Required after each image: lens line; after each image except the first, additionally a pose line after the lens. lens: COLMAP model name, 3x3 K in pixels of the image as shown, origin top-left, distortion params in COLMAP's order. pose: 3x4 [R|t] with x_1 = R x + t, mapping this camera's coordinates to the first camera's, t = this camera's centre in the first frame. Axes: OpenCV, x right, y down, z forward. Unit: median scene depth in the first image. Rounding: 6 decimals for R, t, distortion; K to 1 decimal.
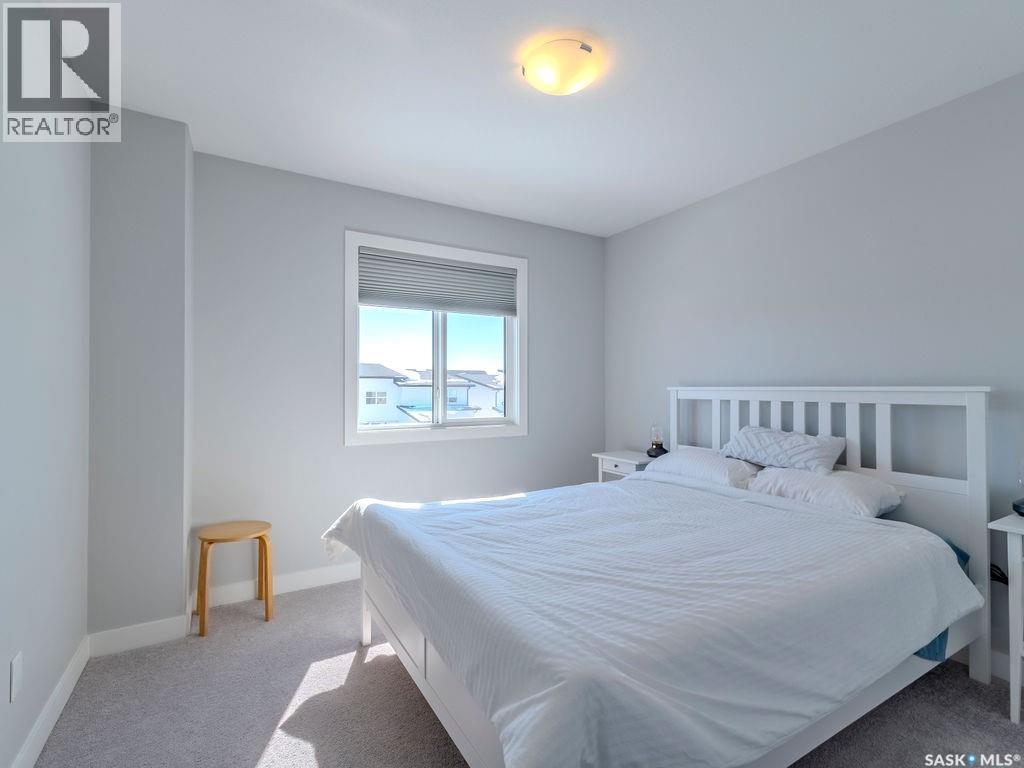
lens RADIAL K [[483.7, 0, 512.0], [0, 483.7, 384.0], [0, 0, 1]] dist [0.001174, 0.000125]
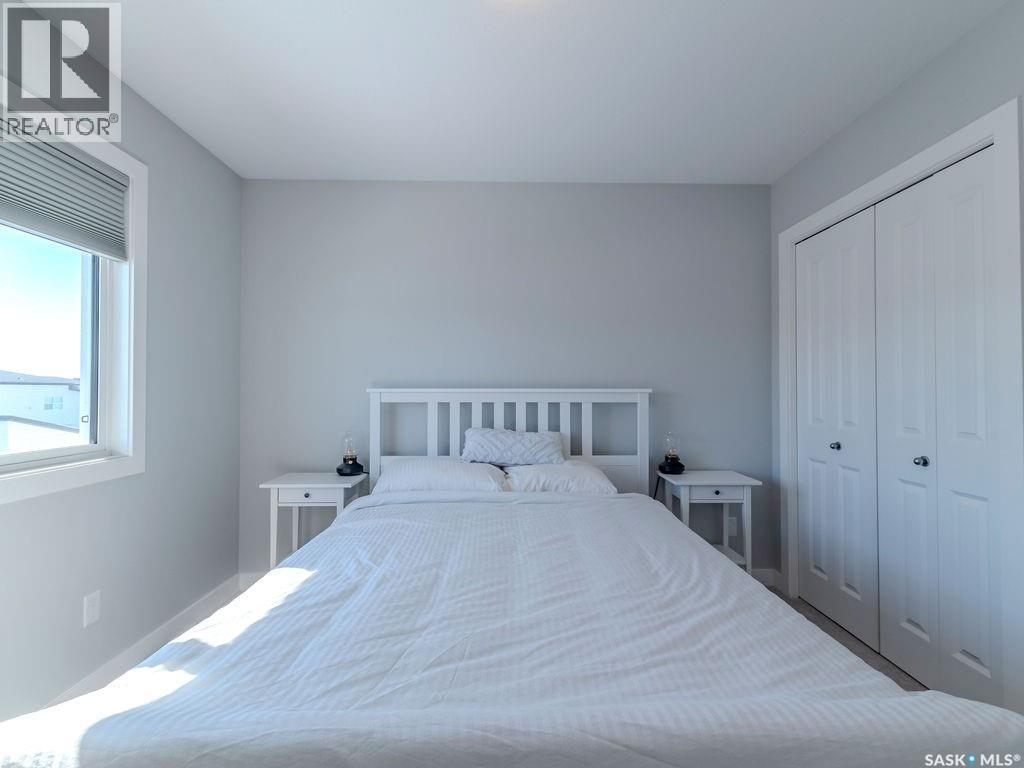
lens RADIAL K [[490.1, 0, 512.0], [0, 490.1, 384.0], [0, 0, 1]] dist [0.009278, -0.000047]
pose [[0.491487, 0.010489, 0.870822, -0.392738], [-0.008343, 0.999938, -0.007336, 0.003630], [-0.870845, -0.003659, 0.491544, 0.495289]]
